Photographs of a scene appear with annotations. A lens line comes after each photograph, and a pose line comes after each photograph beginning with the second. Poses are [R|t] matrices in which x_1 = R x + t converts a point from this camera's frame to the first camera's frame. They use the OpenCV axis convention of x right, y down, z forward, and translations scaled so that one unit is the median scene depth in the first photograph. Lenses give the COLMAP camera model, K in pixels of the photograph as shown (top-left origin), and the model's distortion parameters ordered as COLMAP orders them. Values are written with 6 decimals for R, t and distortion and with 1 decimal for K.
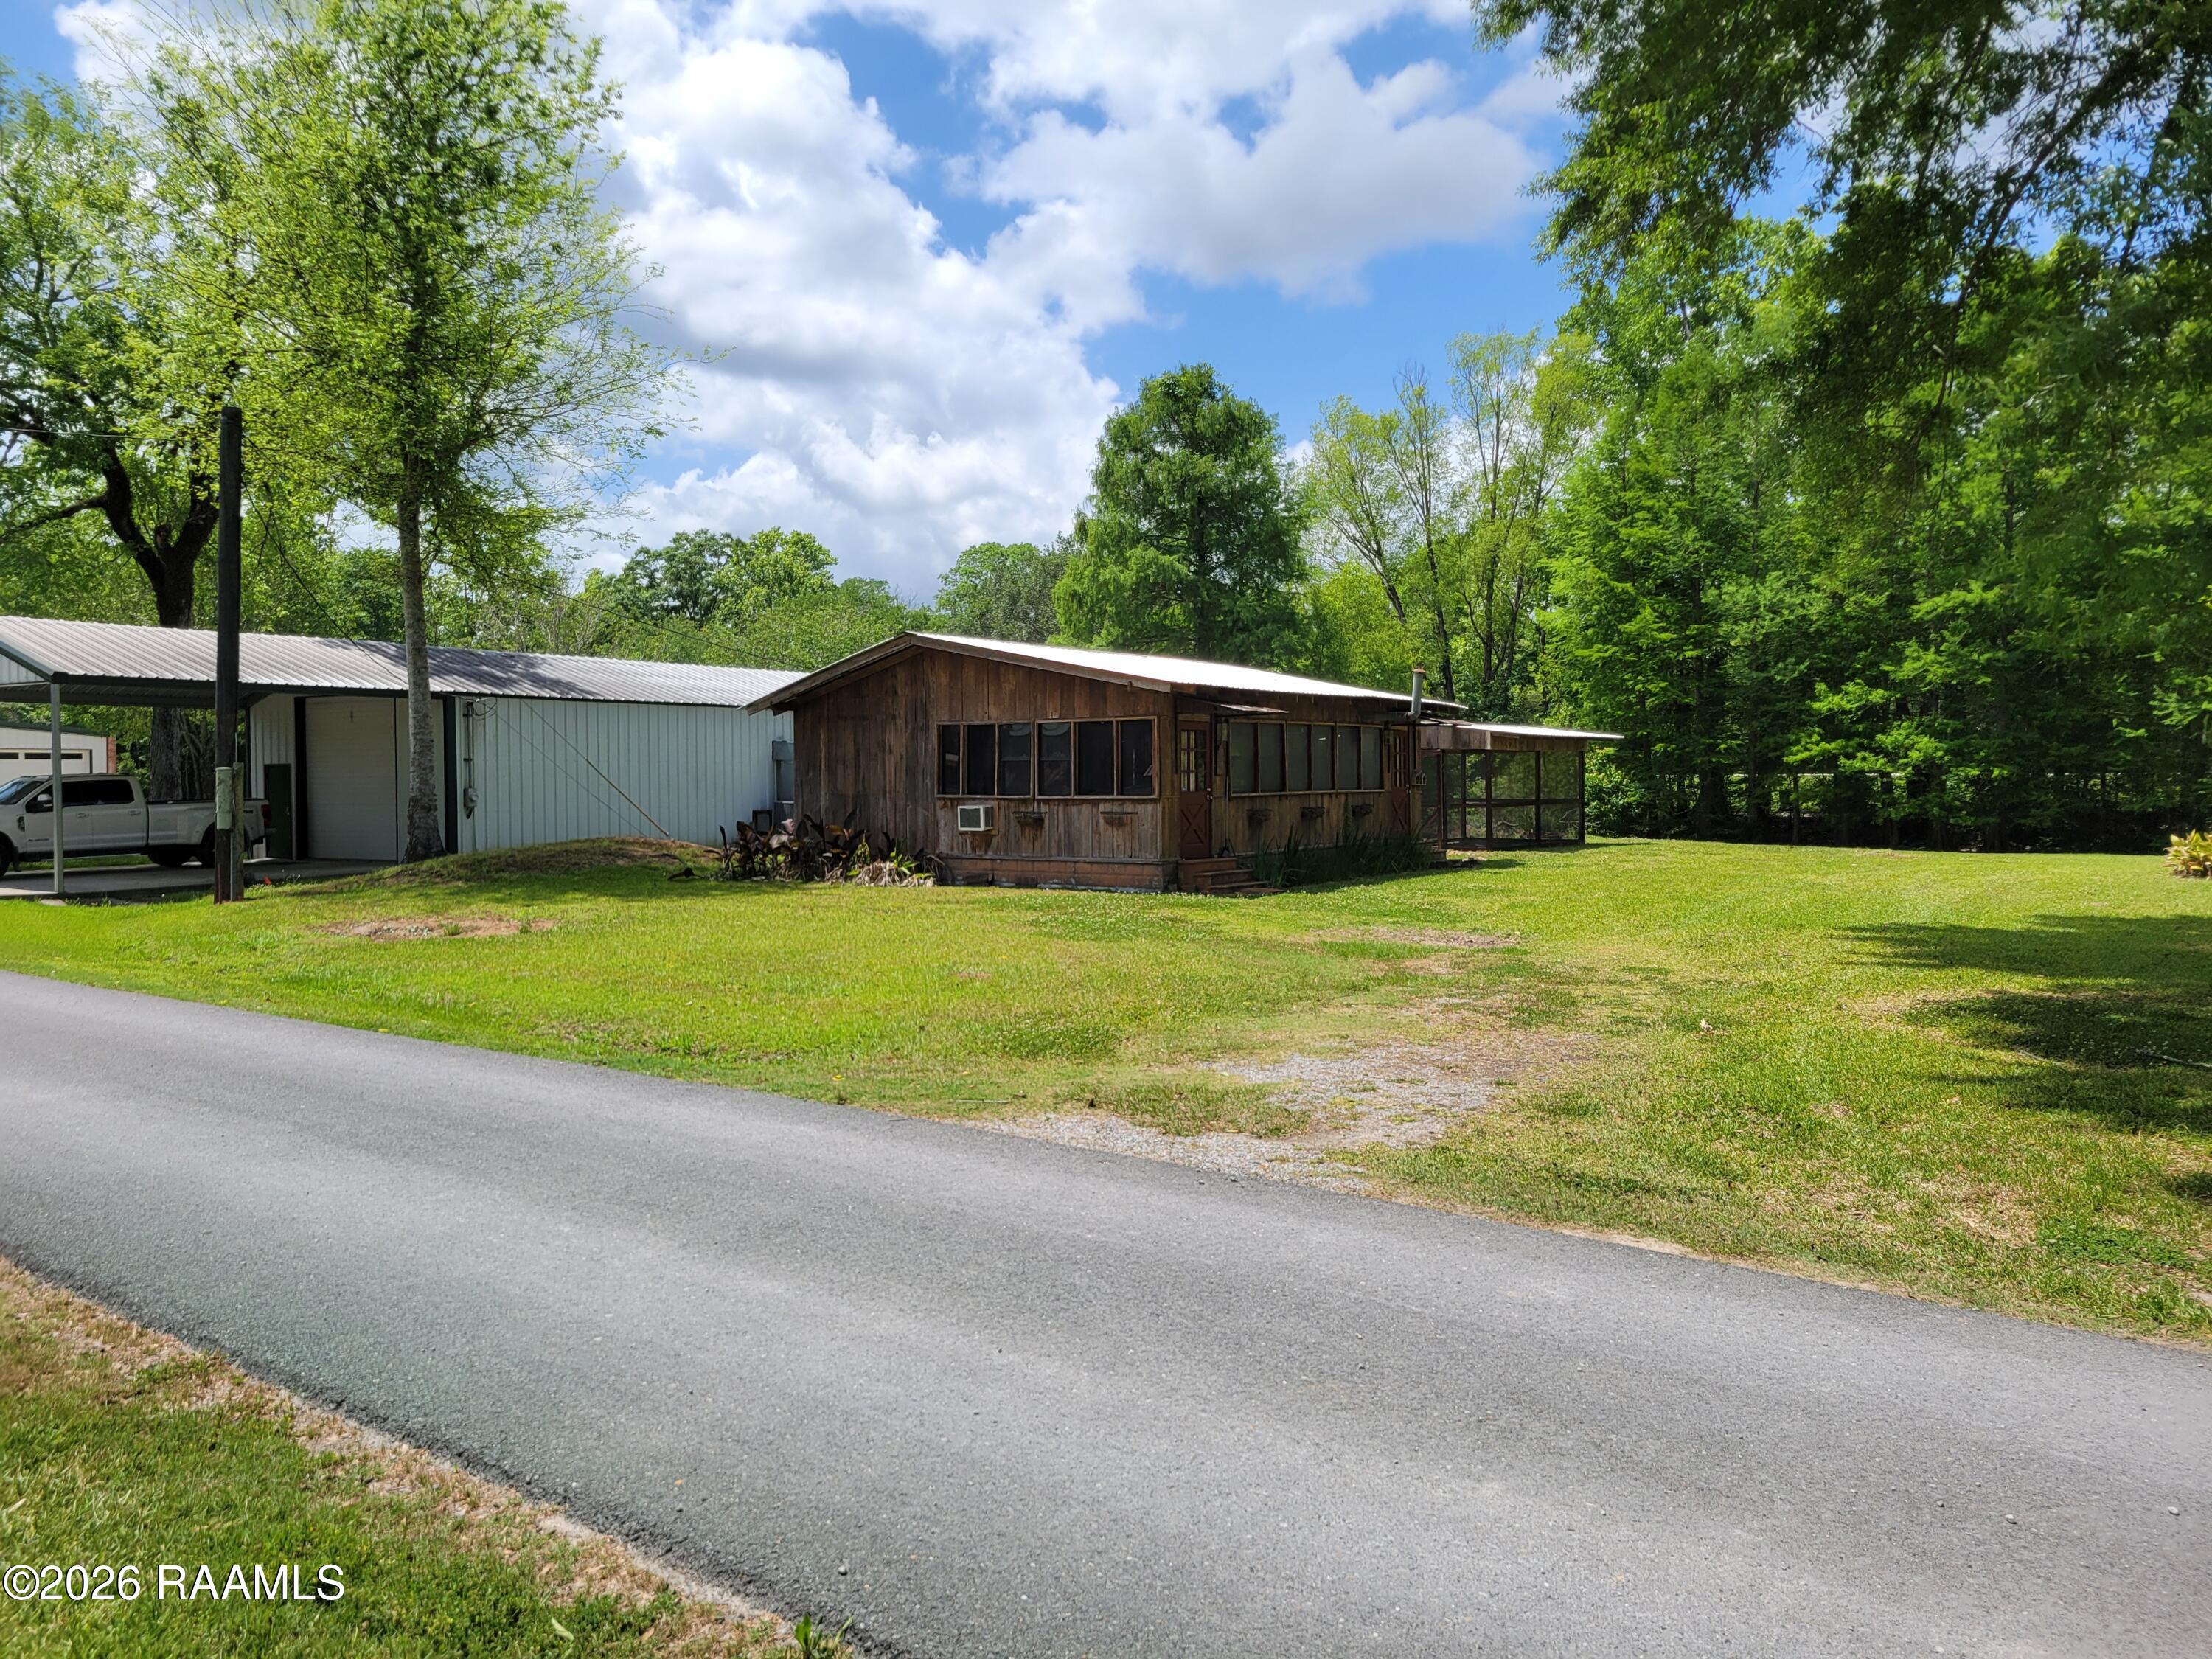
lens RADIAL K [[1657.4, 0, 1106.0], [0, 1657.4, 829.5], [0, 0, 1]] dist [0.049786, -0.039519]
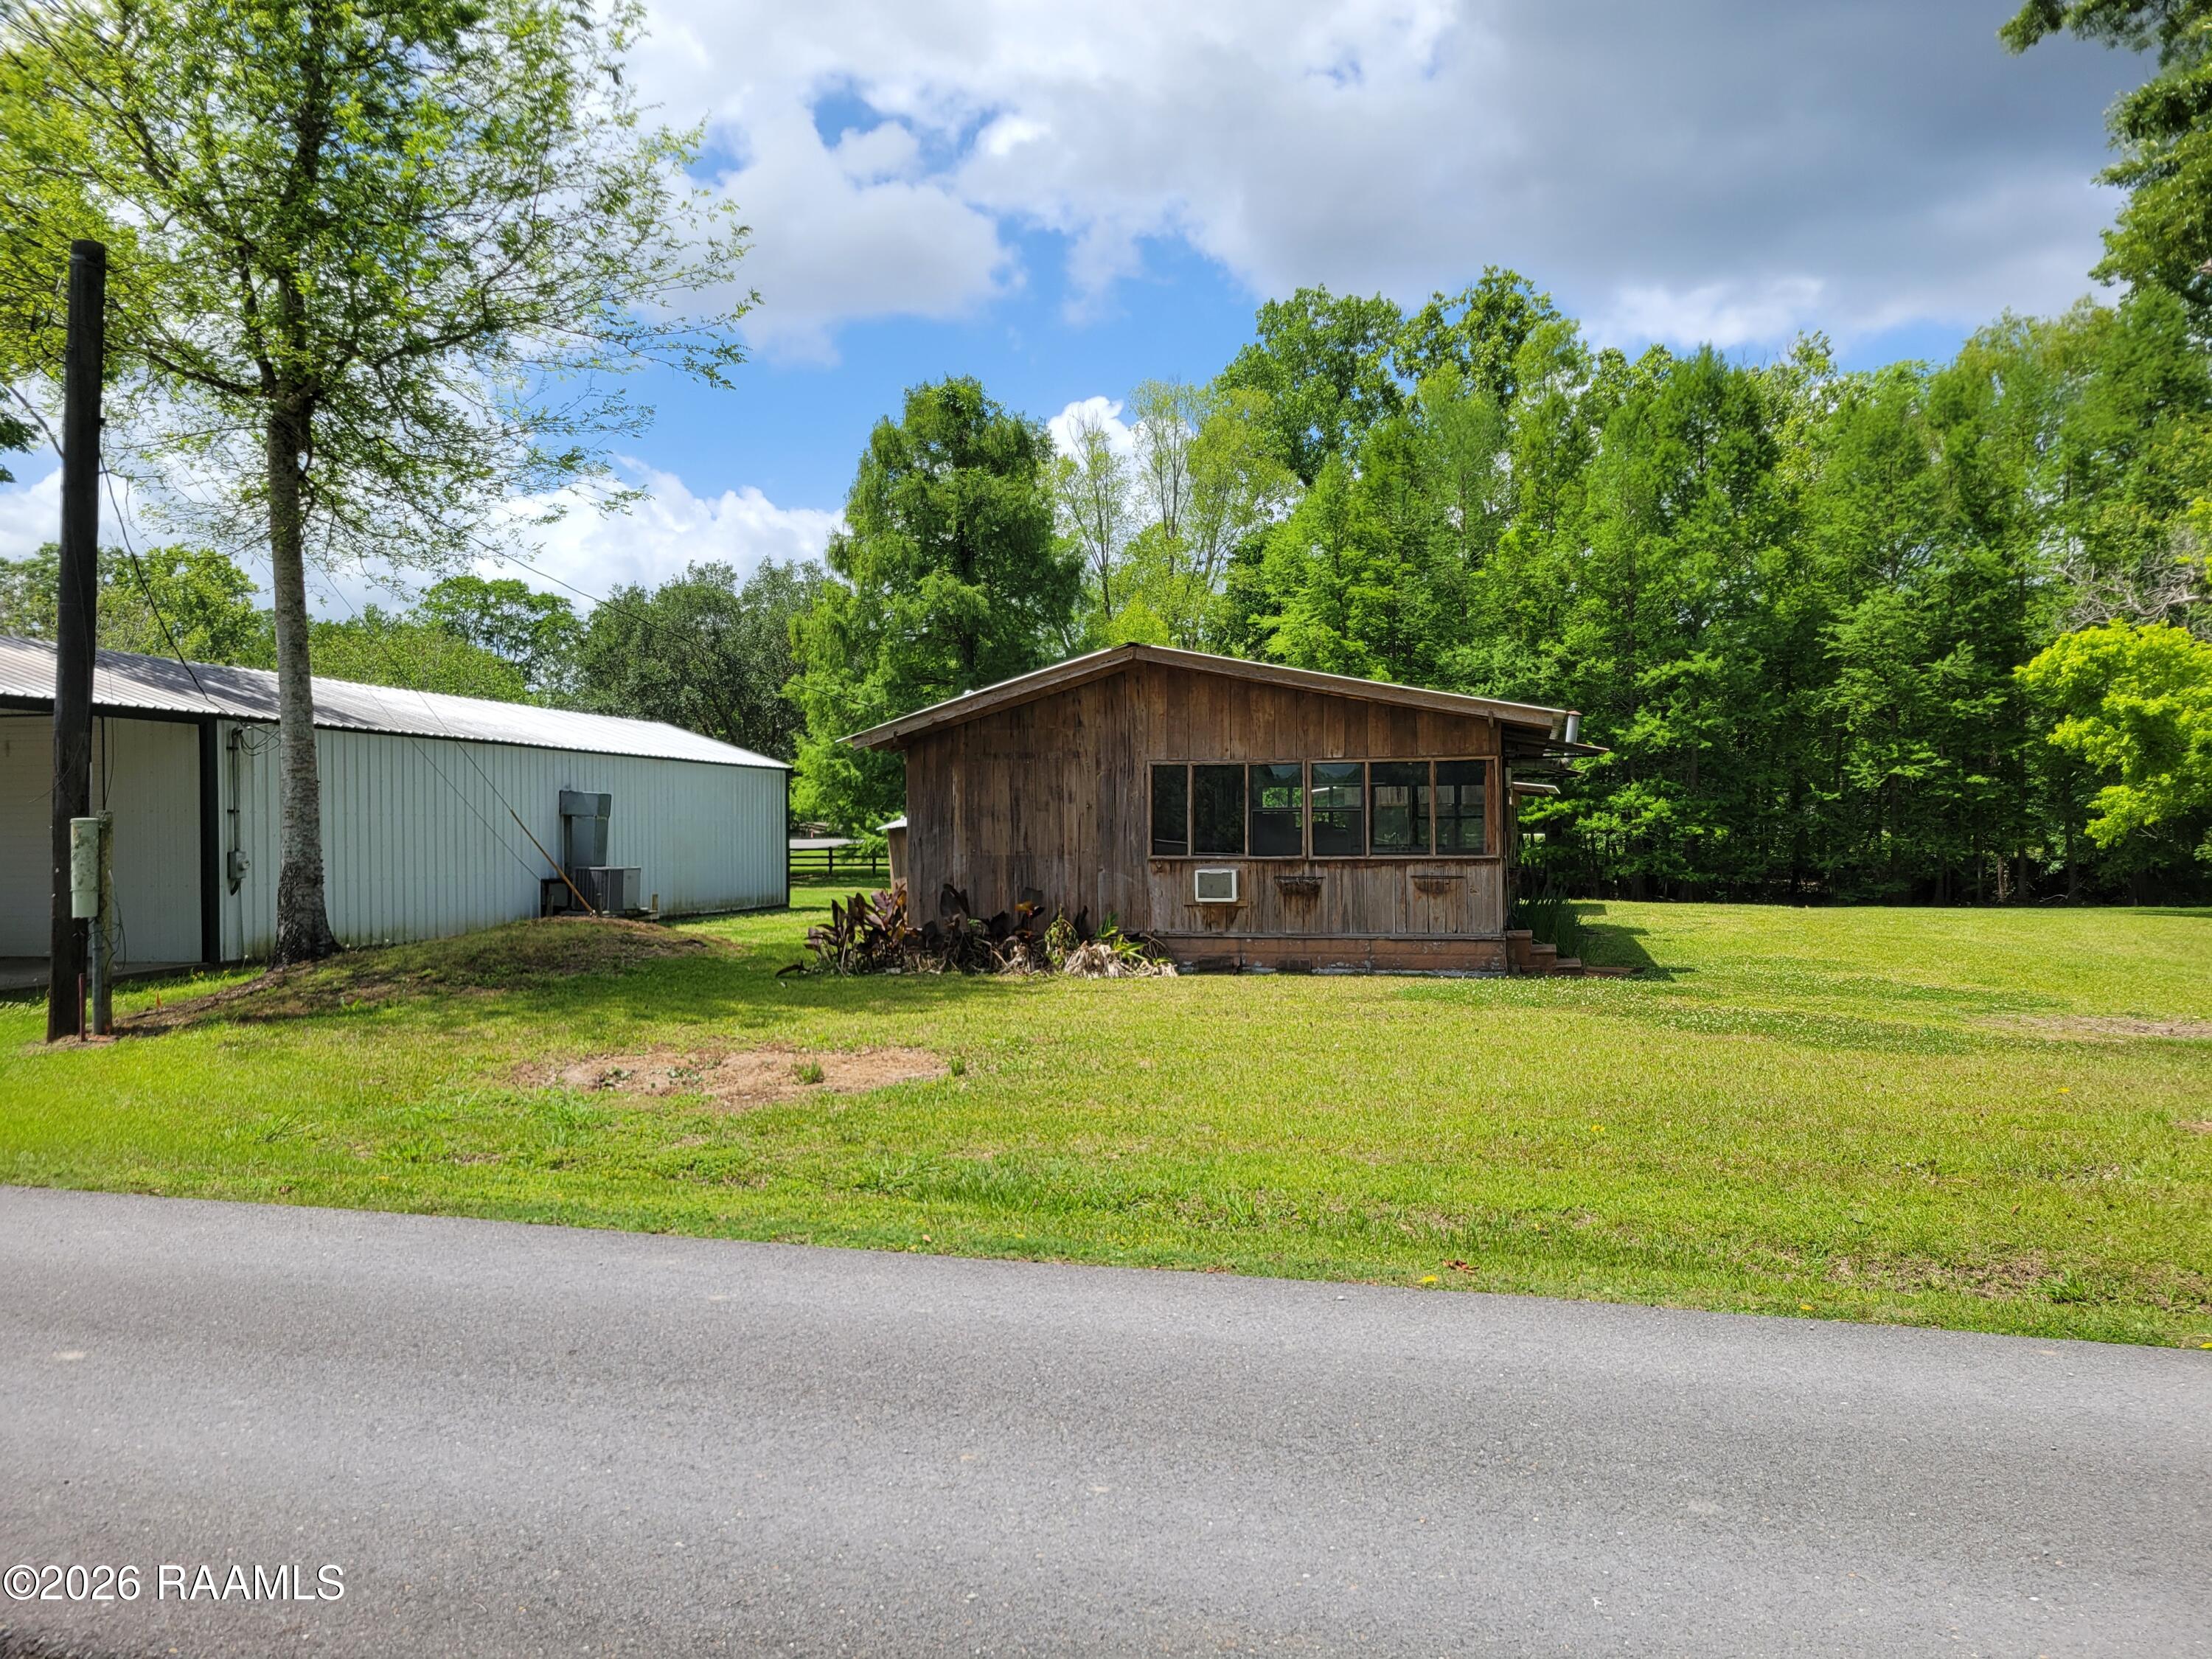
lens RADIAL K [[1657.4, 0, 1106.0], [0, 1657.4, 829.5], [0, 0, 1]] dist [0.049786, -0.039519]
pose [[0.934795, 0.000204, 0.355188, -0.201339], [0.013214, 0.999288, -0.035351, -0.003197], [-0.354942, 0.037740, 0.934126, 0.148446]]
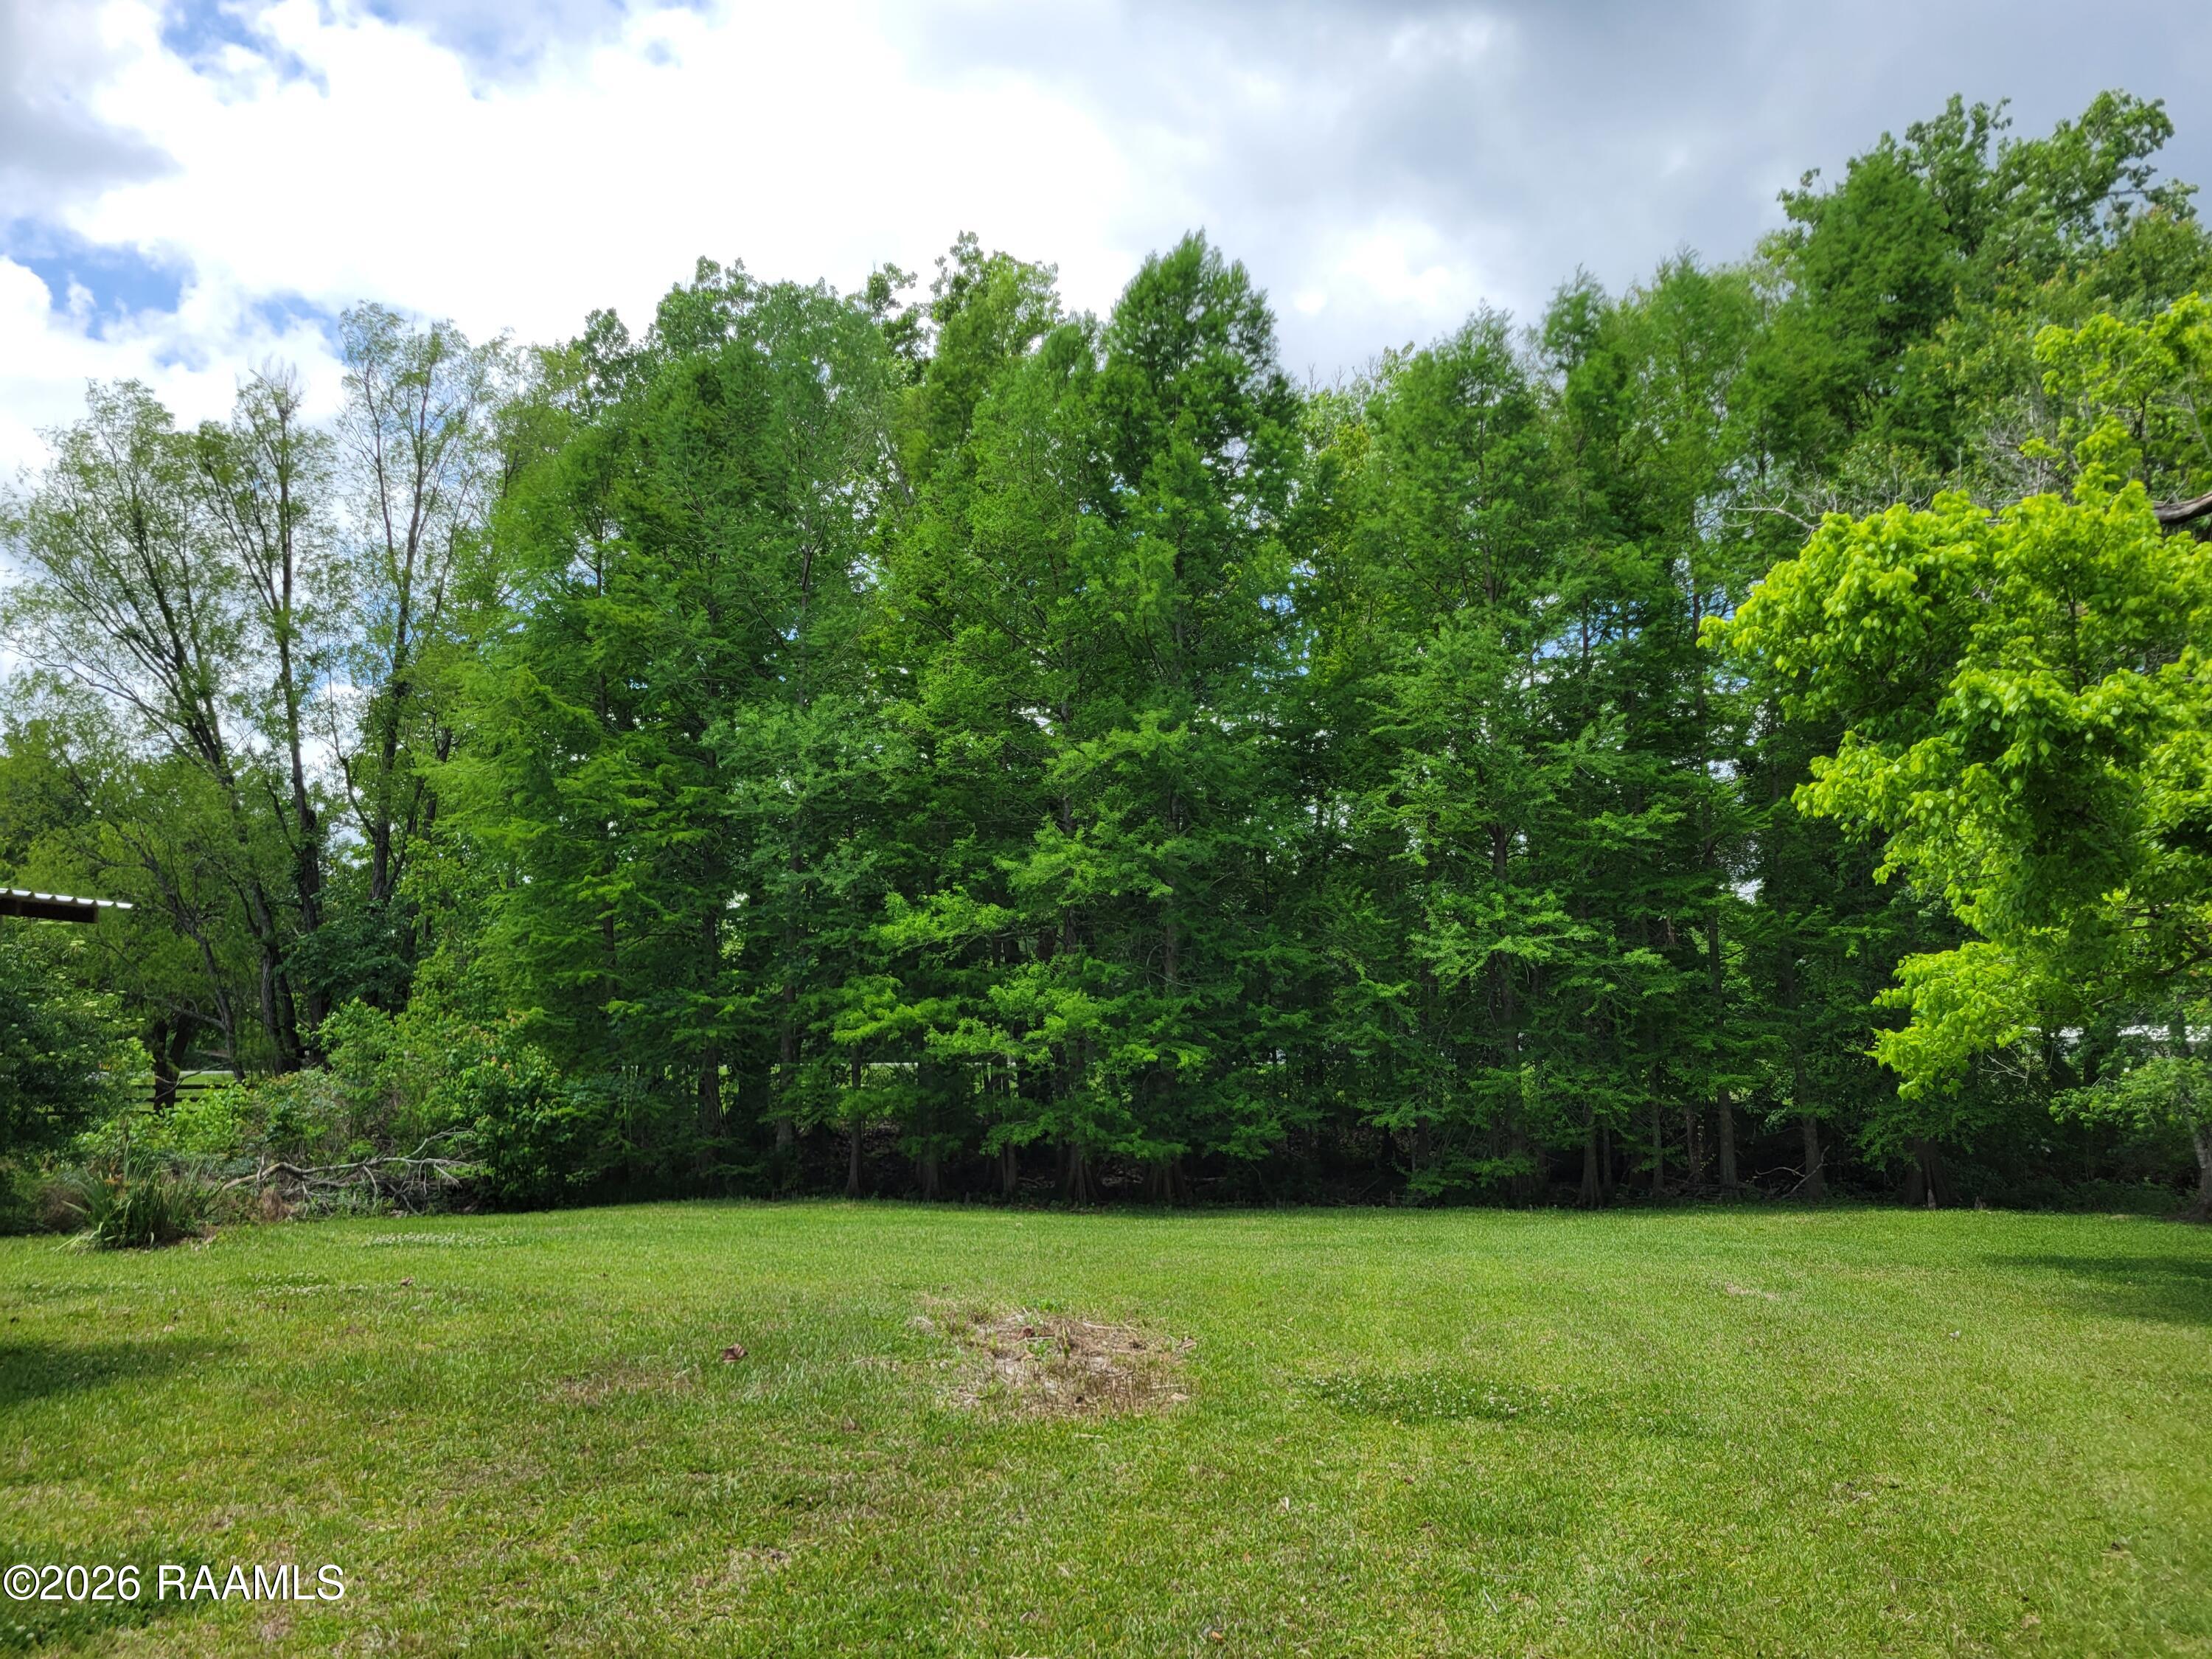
lens RADIAL K [[1481.4, 0, 1139.1], [0, 1481.4, 828.8], [0, 0, 1]] dist [0.018216, 0.000018]
pose [[0.865889, 0.079982, 0.493801, 0.268020], [0.017498, 0.981688, -0.189690, -0.015699], [-0.499931, 0.172891, 0.848633, 0.571909]]
